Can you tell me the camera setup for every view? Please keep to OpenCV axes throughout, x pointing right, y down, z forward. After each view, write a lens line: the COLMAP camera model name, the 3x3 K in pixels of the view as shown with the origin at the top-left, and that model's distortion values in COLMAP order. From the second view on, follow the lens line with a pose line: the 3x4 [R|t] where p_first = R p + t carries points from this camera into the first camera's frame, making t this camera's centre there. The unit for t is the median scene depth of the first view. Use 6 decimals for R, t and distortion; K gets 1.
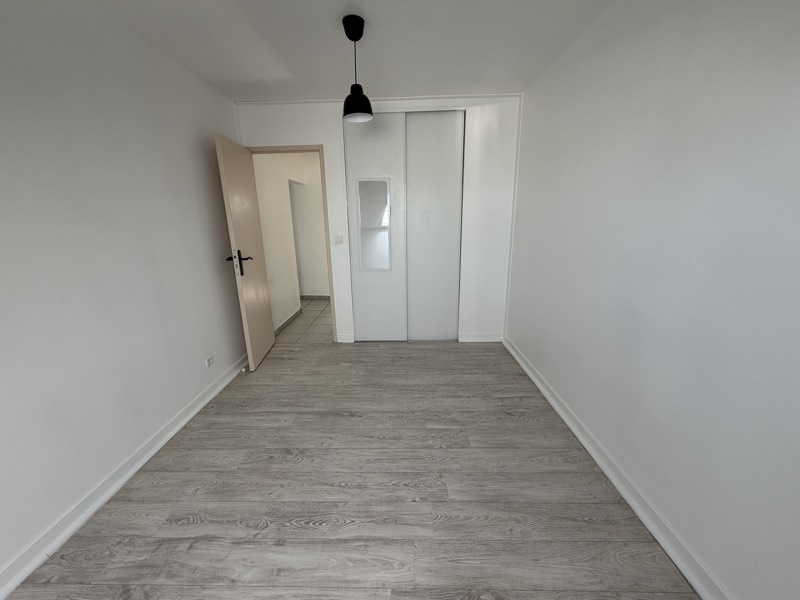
lens RADIAL K [[320.8, 0, 399.6], [0, 320.8, 300.3], [0, 0, 1]] dist [0.000396, -0.000113]
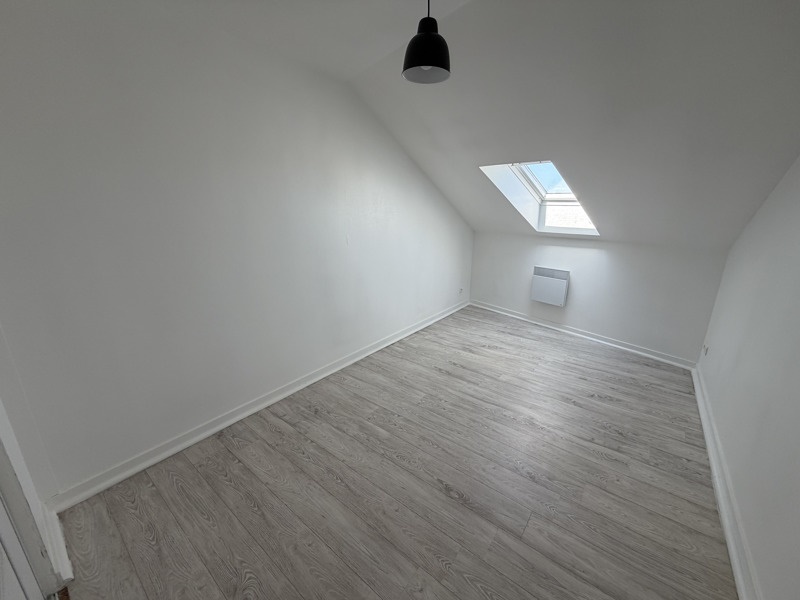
lens RADIAL K [[320.8, 0, 405.6], [0, 320.8, 300.0], [0, 0, 1]] dist [0.000396, -0.000113]
pose [[-0.810739, -0.141337, 0.568091, -0.472297], [0.161933, 0.878408, 0.449642, -0.419710], [-0.562566, 0.456535, -0.689272, 1.502900]]
